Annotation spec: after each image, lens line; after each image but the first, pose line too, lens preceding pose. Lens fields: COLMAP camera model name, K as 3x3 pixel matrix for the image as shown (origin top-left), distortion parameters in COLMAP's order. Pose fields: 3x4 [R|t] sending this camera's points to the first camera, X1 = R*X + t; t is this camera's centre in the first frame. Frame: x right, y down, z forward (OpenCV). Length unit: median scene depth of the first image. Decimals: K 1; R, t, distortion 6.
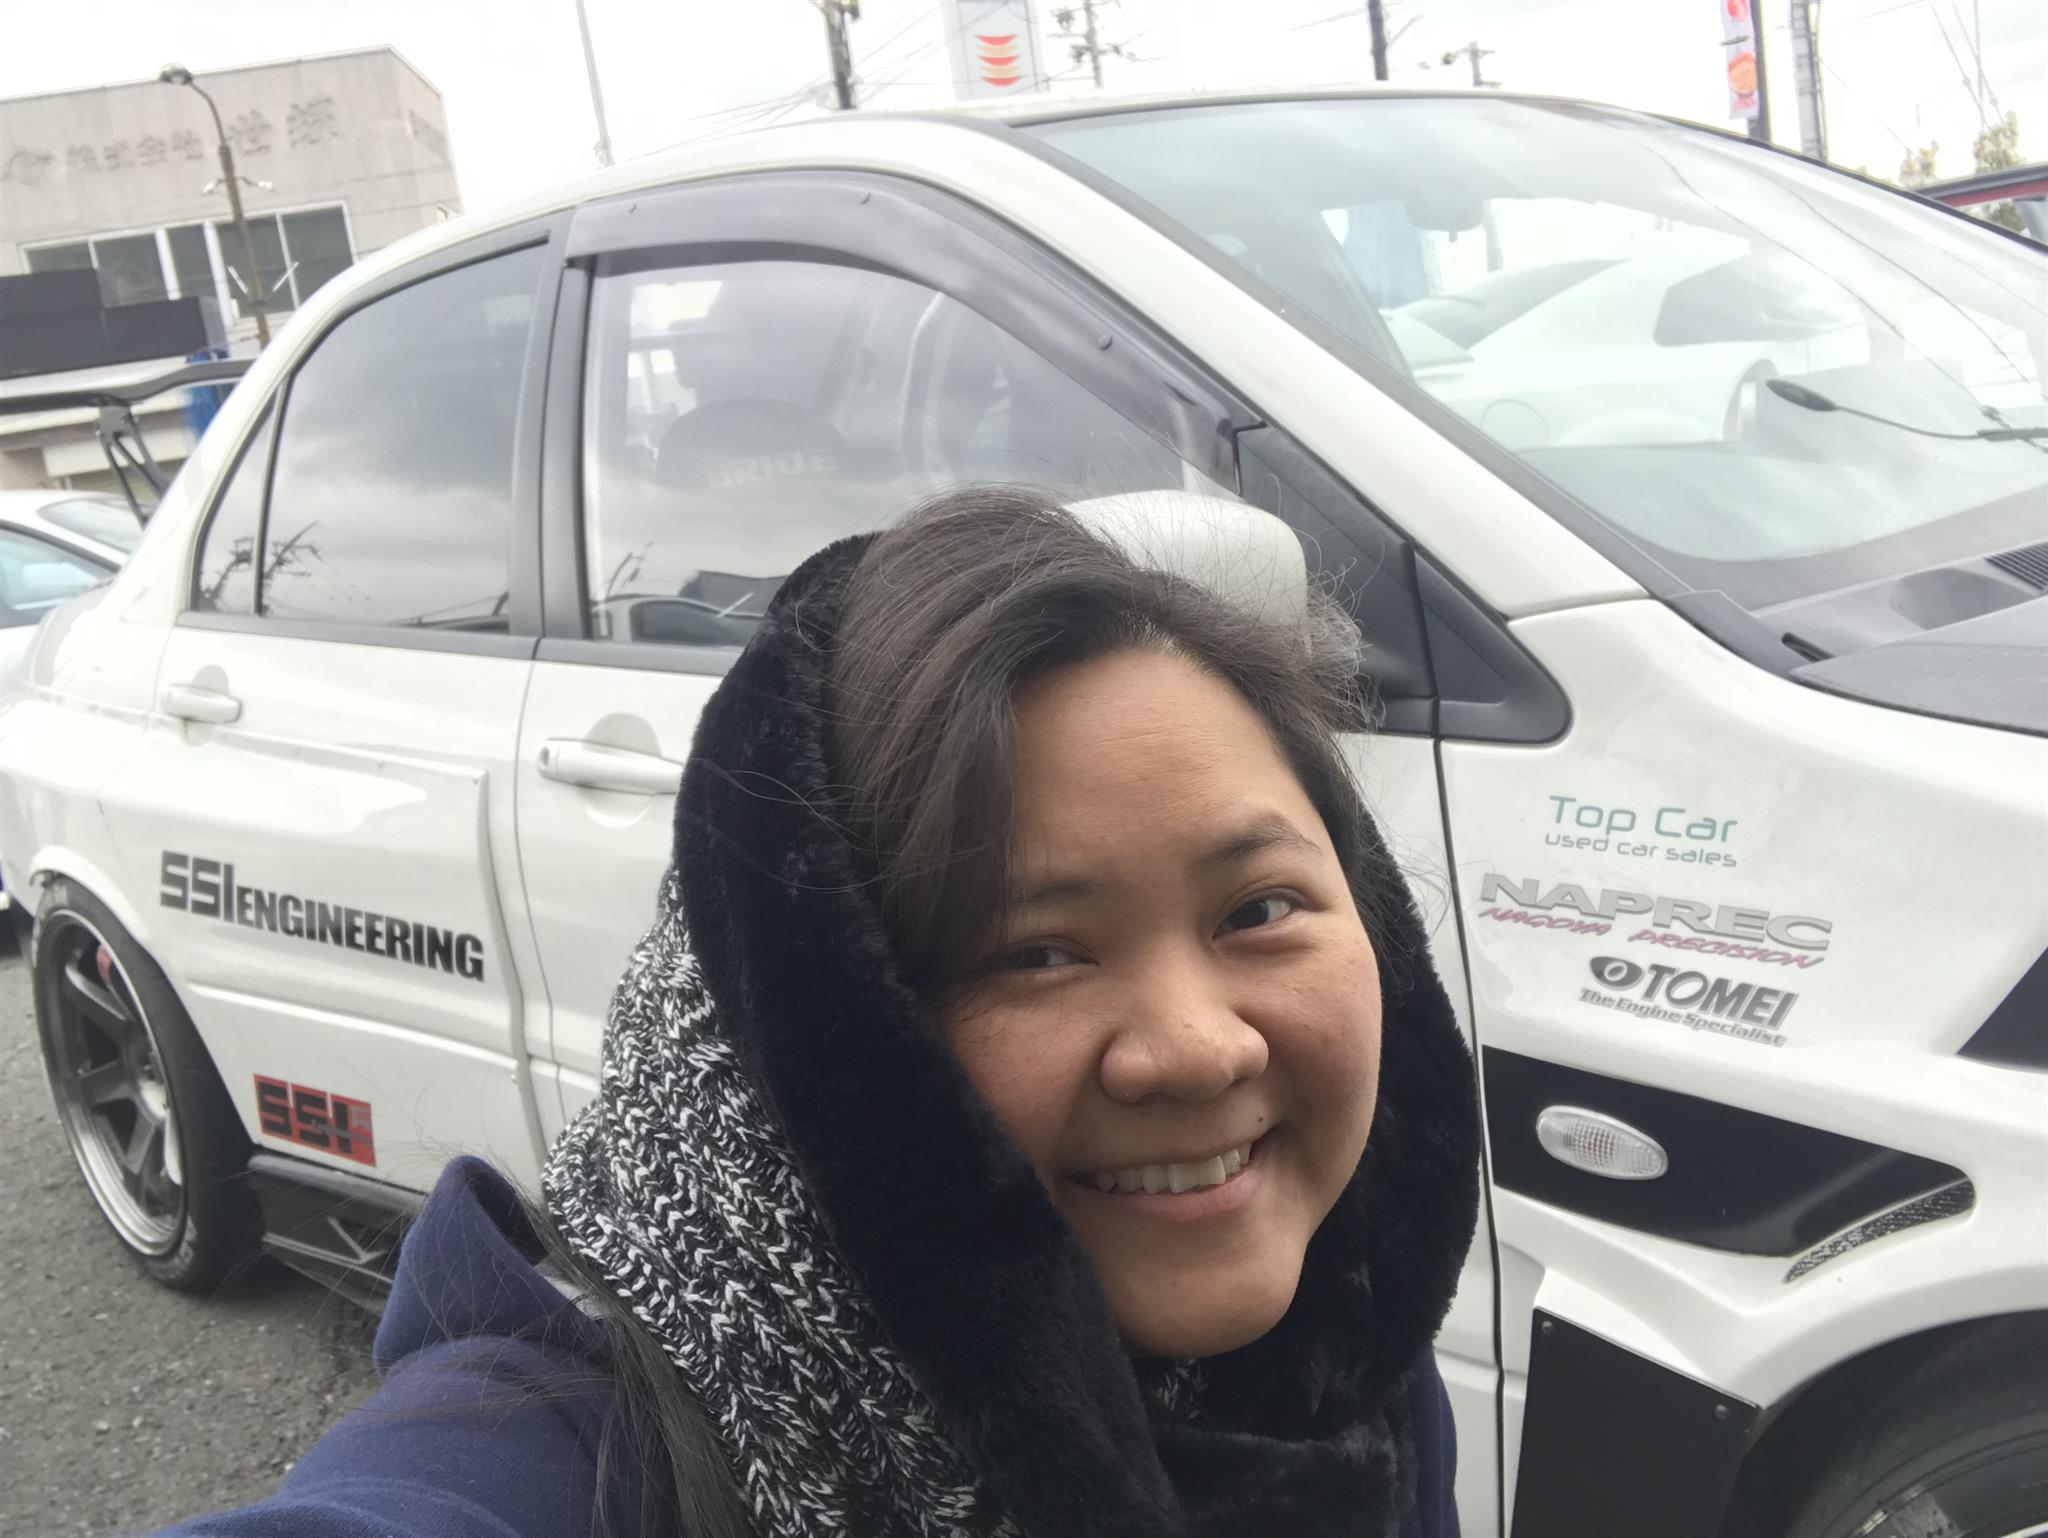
lens RADIAL K [[1883.6, 0, 961.1], [0, 1883.6, 774.8], [0, 0, 1]] dist [0.079833, -0.189868]
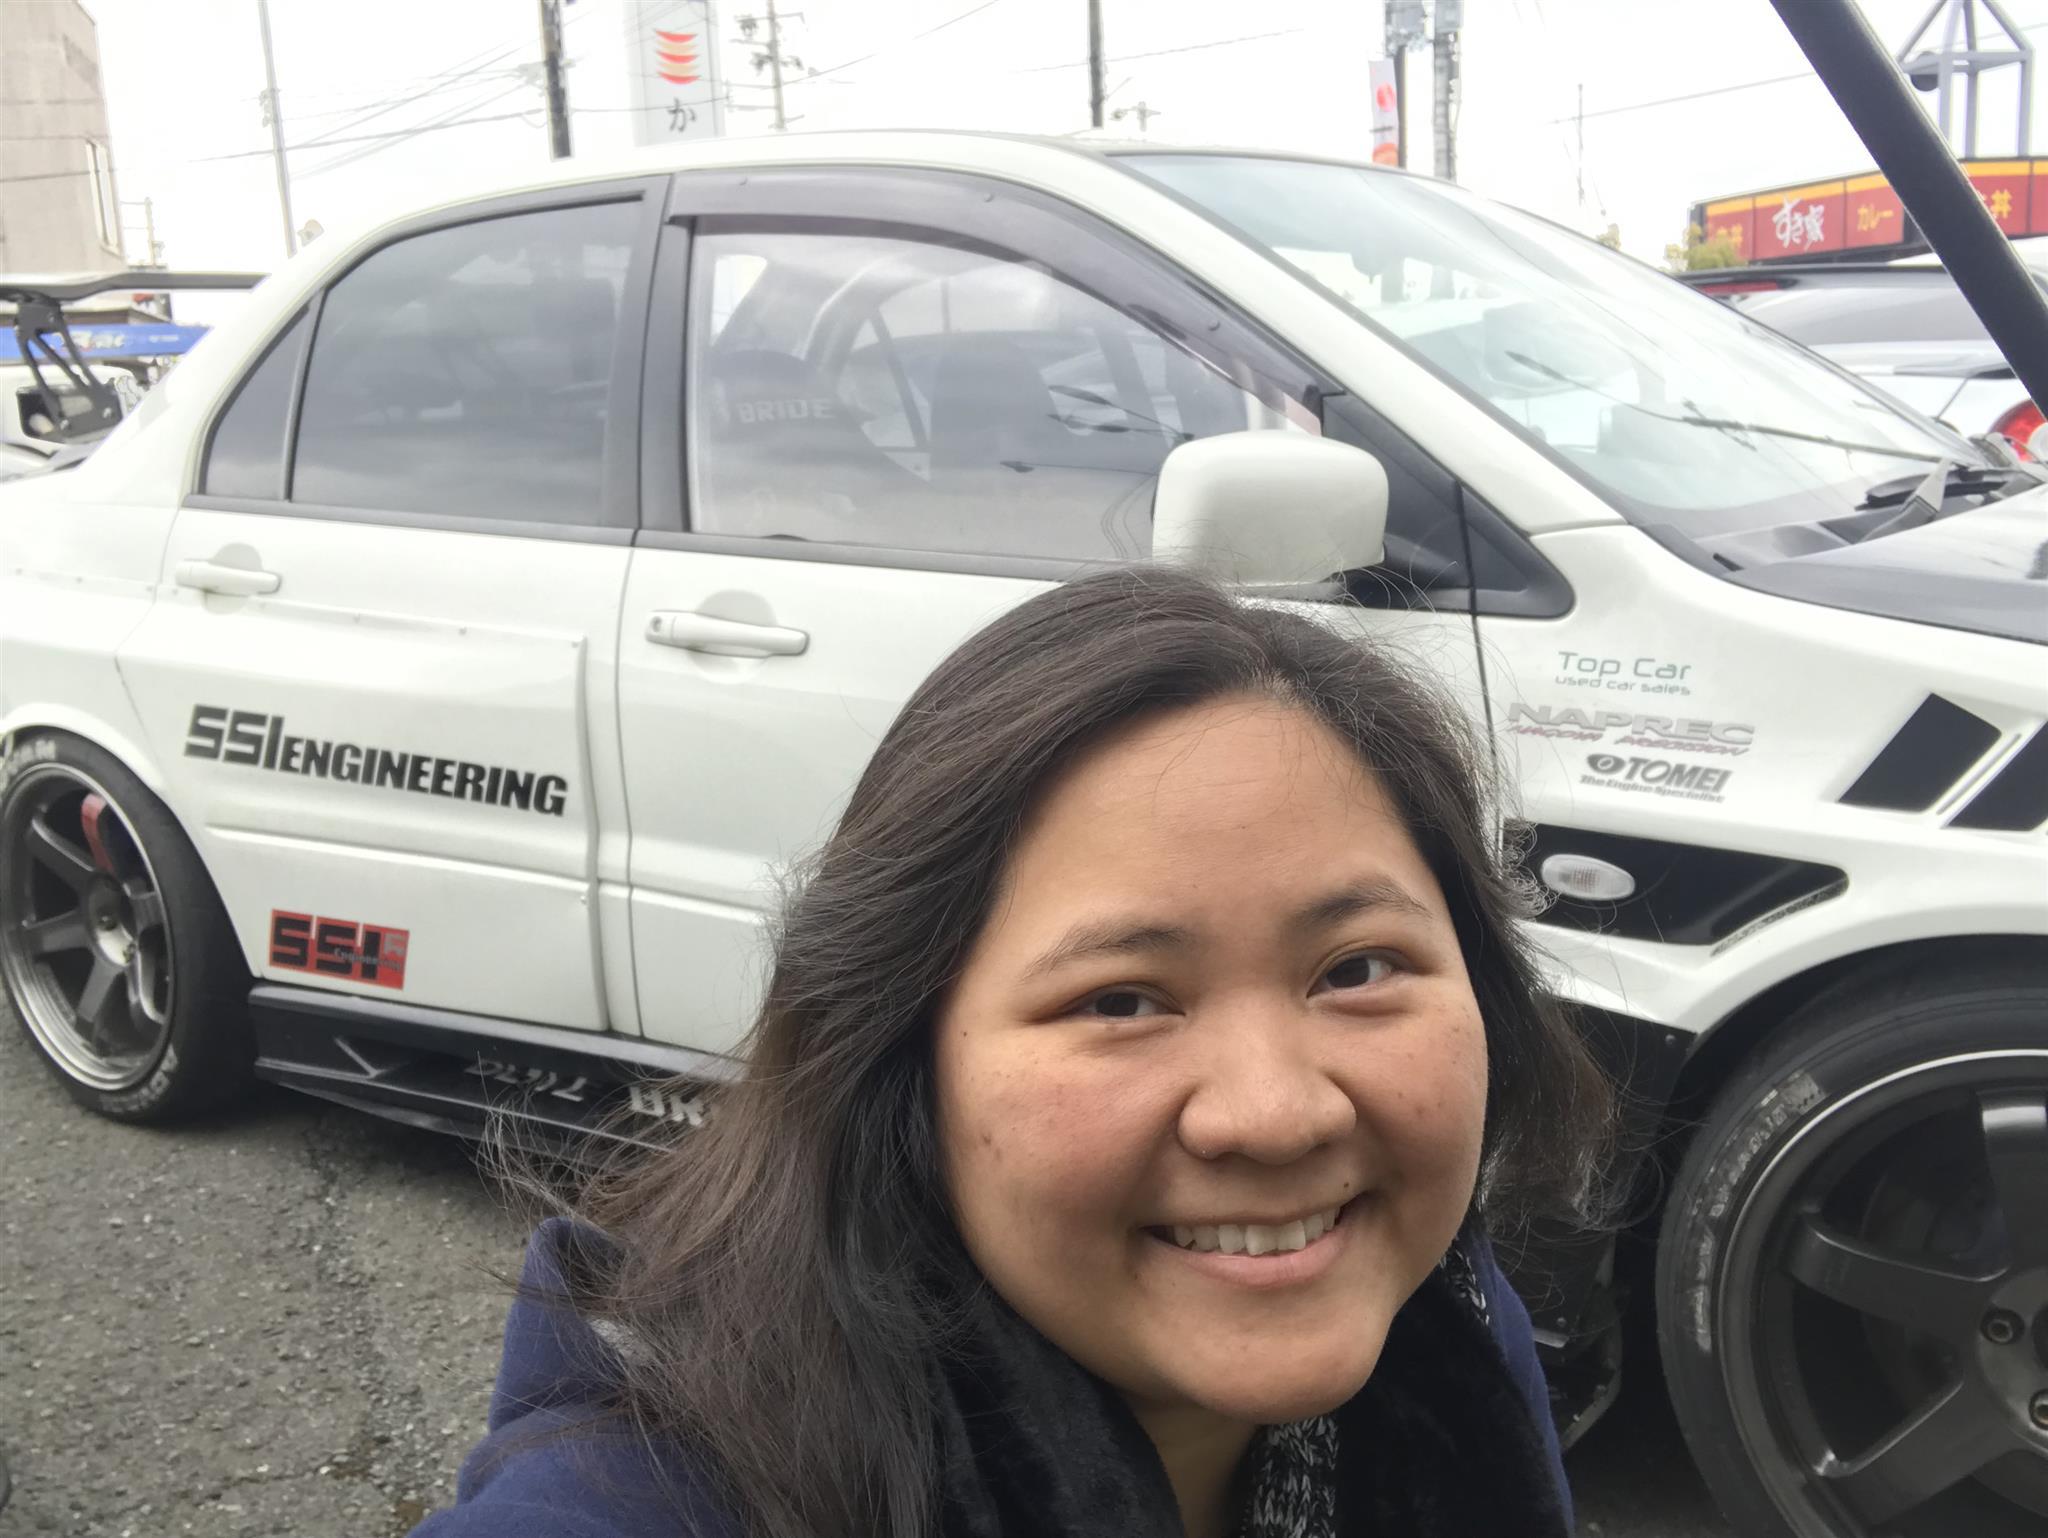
lens RADIAL K [[1883.6, 0, 961.1], [0, 1883.6, 774.8], [0, 0, 1]] dist [0.079833, -0.189868]
pose [[0.979877, 0.058674, 0.190783, -0.236884], [-0.057470, 0.998277, -0.011841, 0.083704], [-0.191149, 0.000639, 0.981561, -0.208700]]
